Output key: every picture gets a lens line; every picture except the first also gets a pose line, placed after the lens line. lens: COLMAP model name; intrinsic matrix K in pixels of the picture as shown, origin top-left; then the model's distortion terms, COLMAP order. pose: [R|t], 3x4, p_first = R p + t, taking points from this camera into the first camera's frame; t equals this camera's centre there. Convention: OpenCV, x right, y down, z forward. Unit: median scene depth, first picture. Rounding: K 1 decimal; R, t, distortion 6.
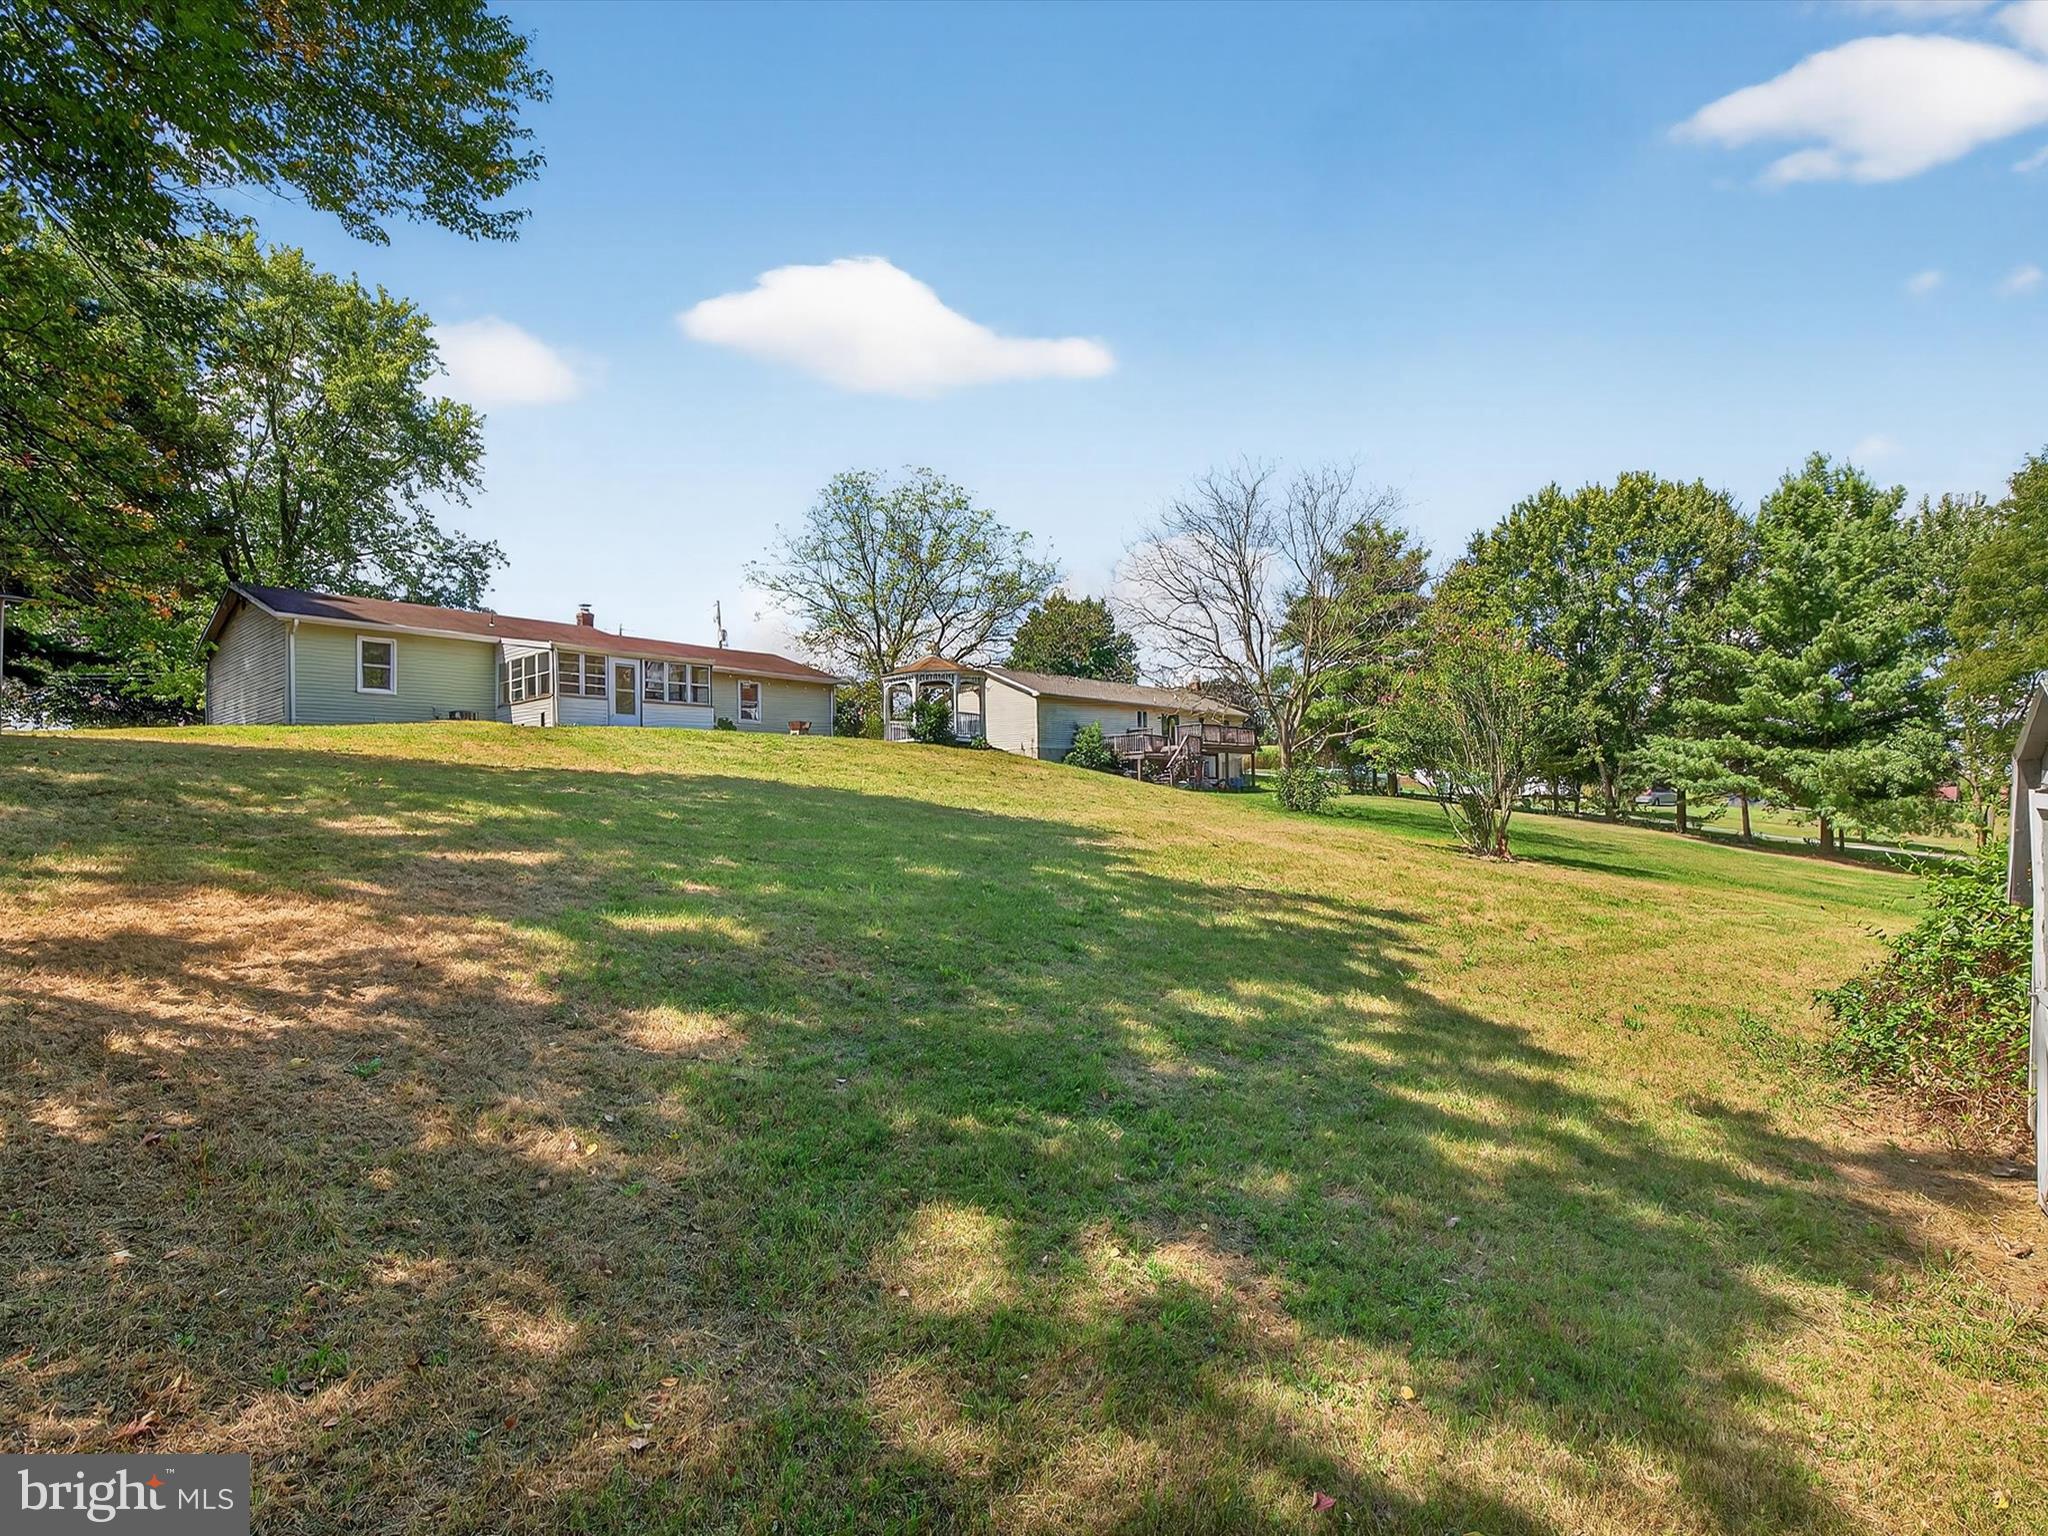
lens RADIAL K [[1031.1, 0, 1022.6], [0, 1031.1, 778.8], [0, 0, 1]] dist [-0.005305, -0.000112]
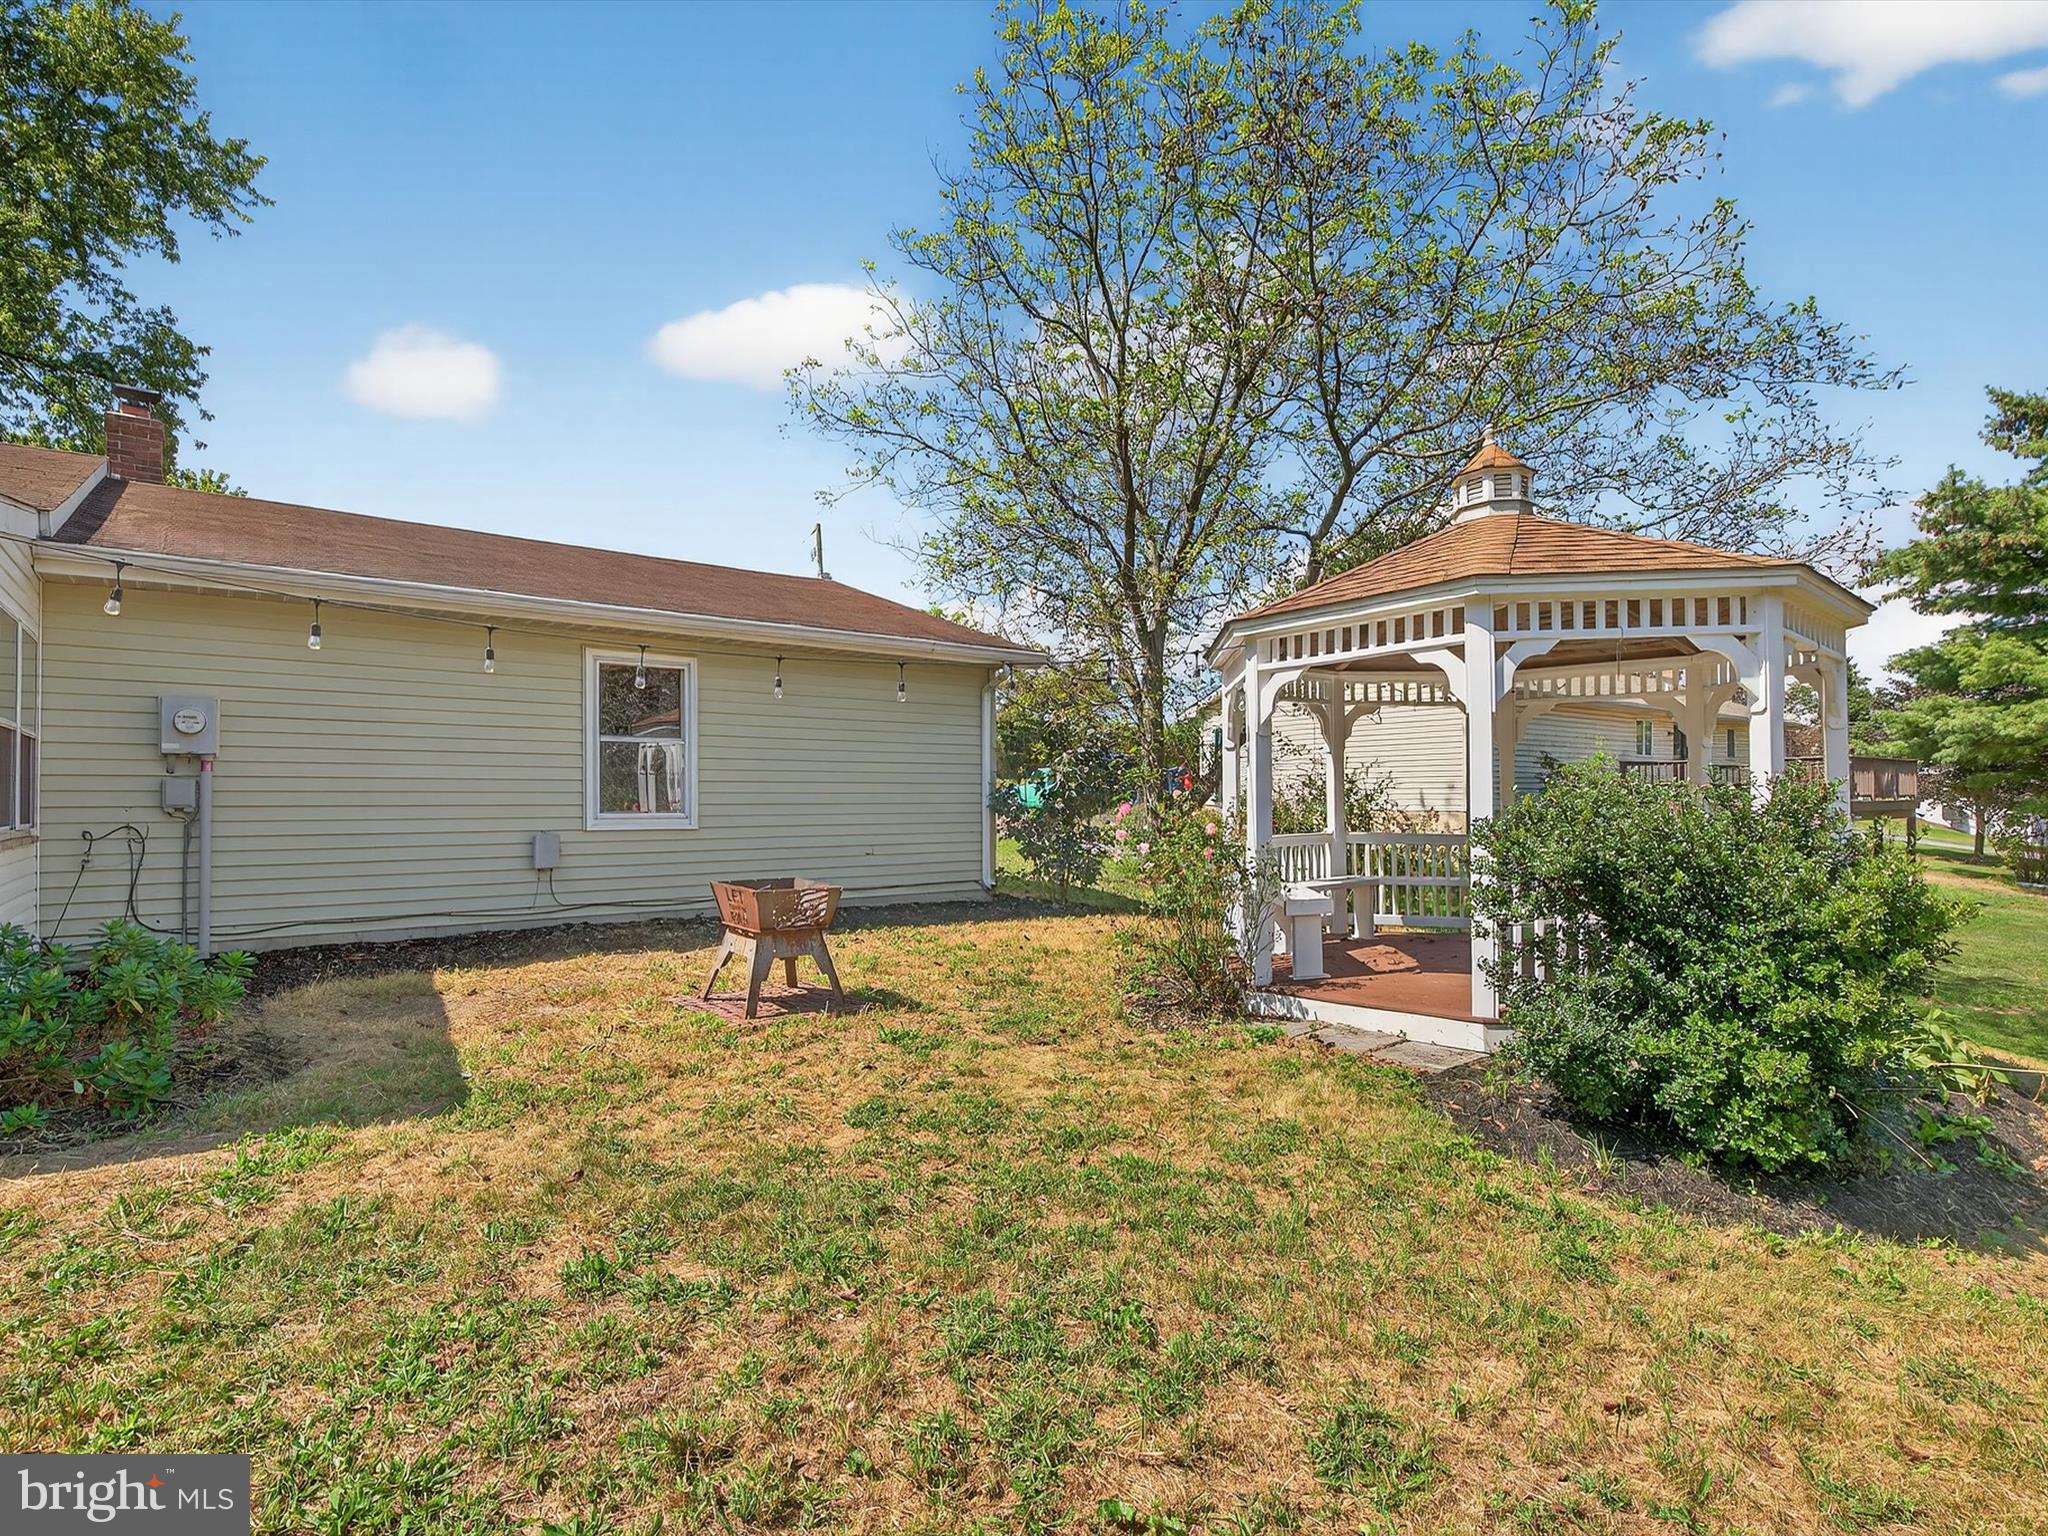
lens RADIAL K [[1031.1, 0, 1025.0], [0, 1031.1, 780.4], [0, 0, 1]] dist [-0.005305, -0.000112]
pose [[0.984379, 0.015646, -0.175365, -0.124984], [-0.012168, 0.999708, 0.020889, -0.066575], [0.175641, -0.018429, 0.984282, 0.726758]]
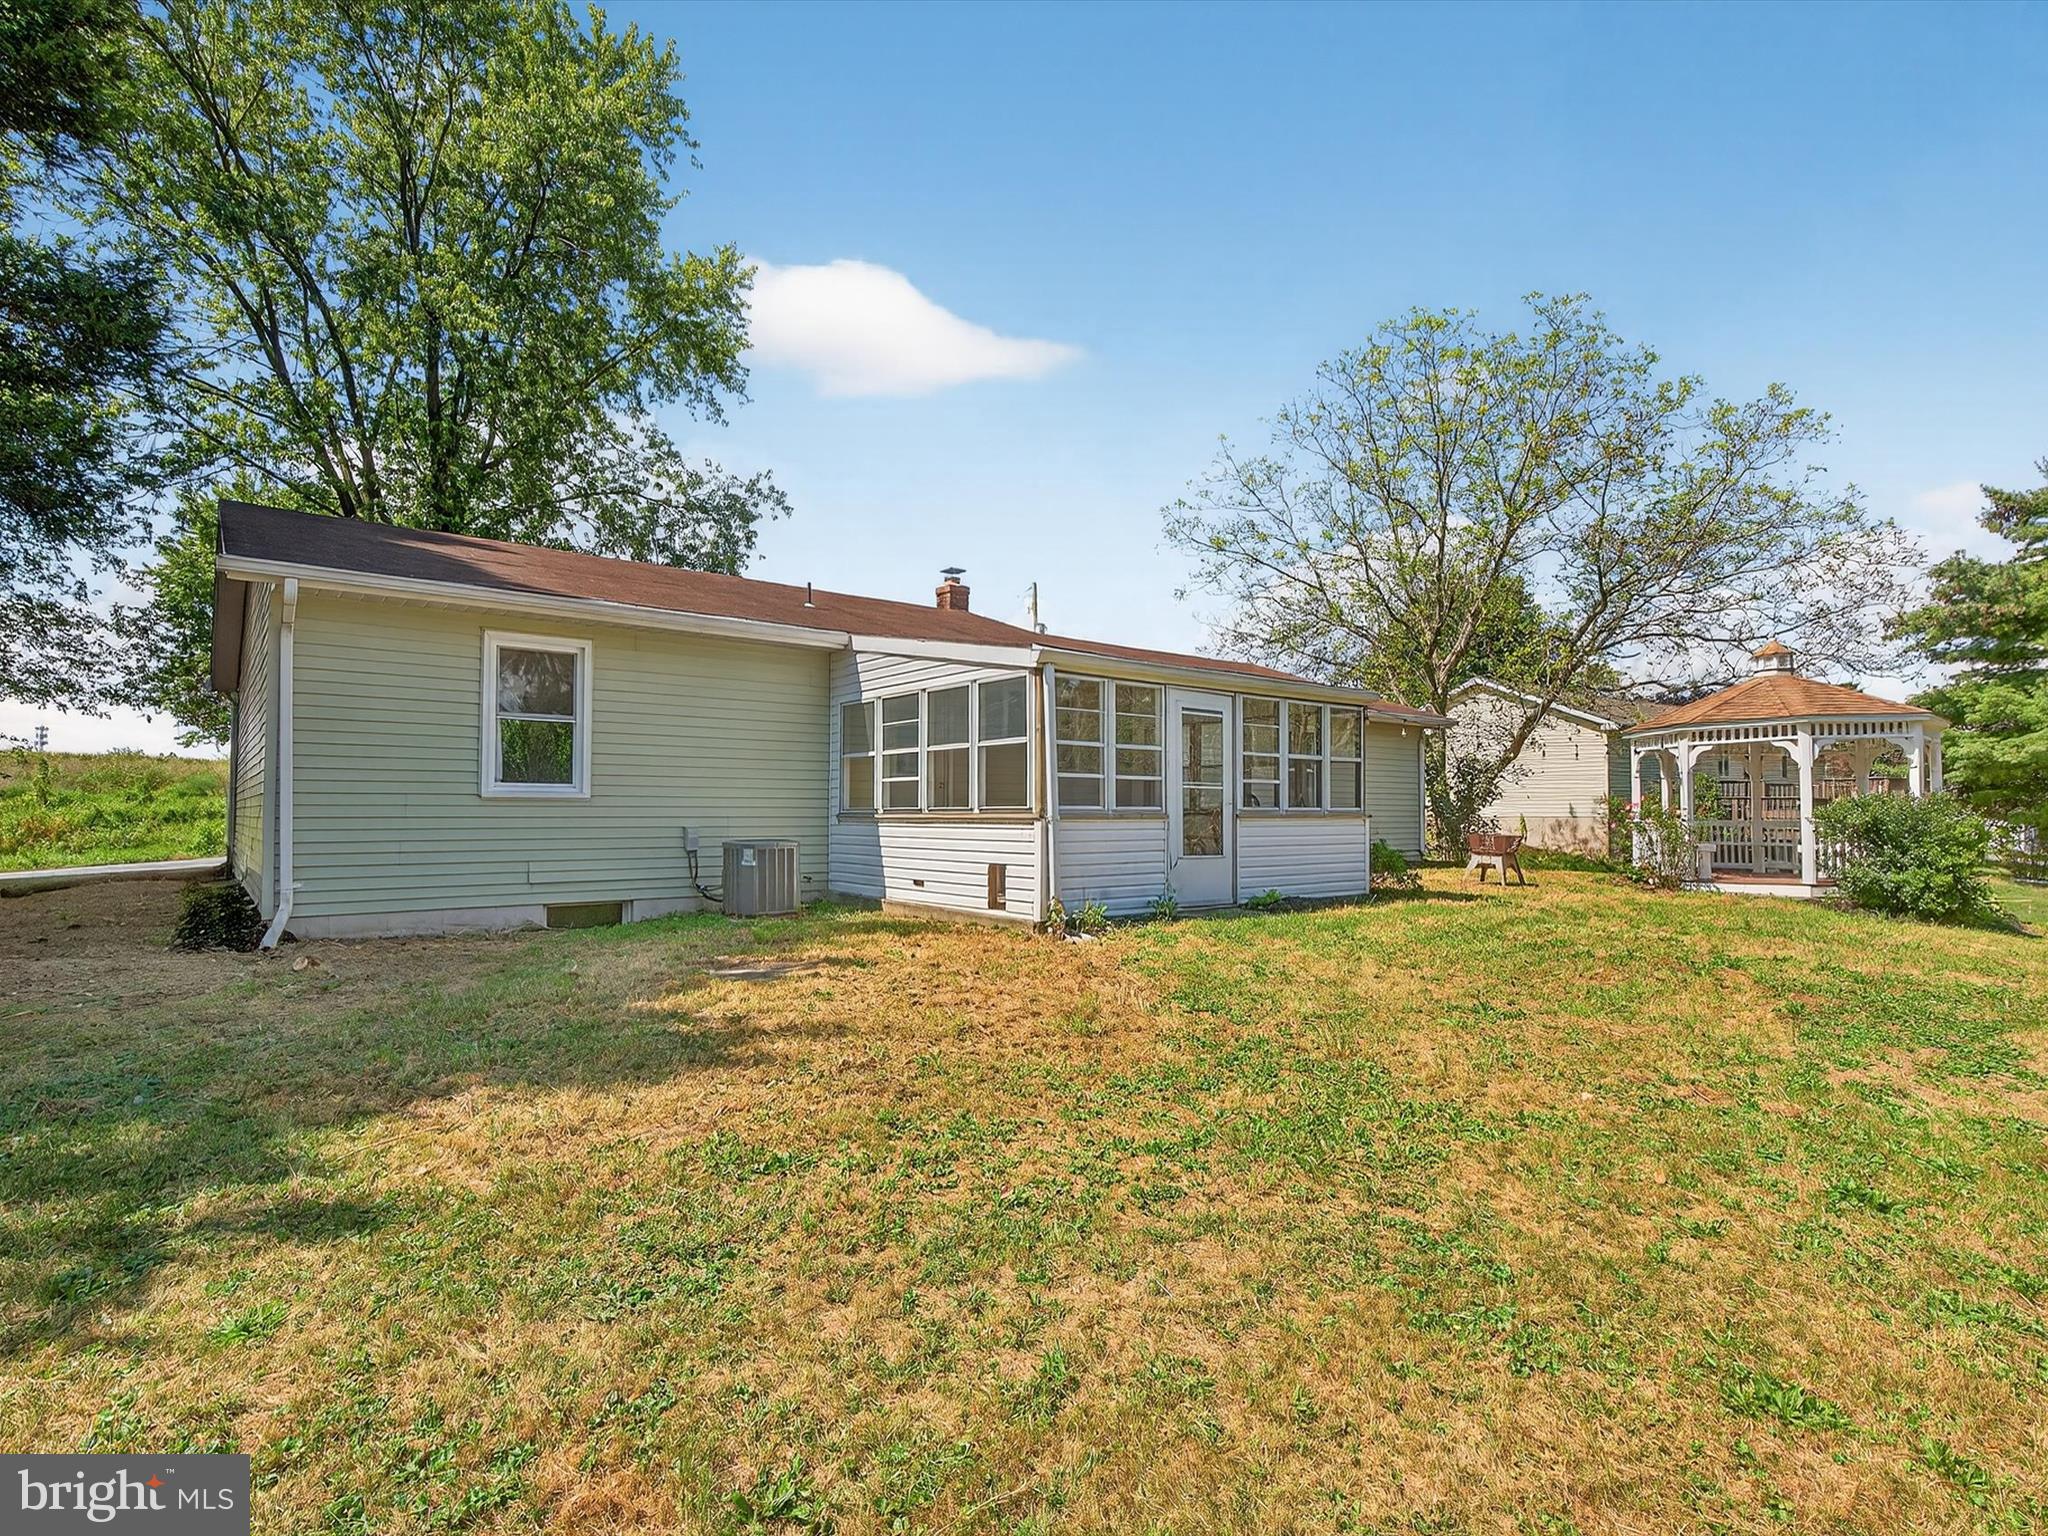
lens RADIAL K [[1031.1, 0, 1027.2], [0, 1031.1, 765.9], [0, 0, 1]] dist [-0.005305, -0.000112]
pose [[0.984944, 0.015699, -0.172161, -0.286752], [-0.017069, 0.999833, -0.006480, -0.066740], [0.172030, 0.009321, 0.985048, 0.486428]]
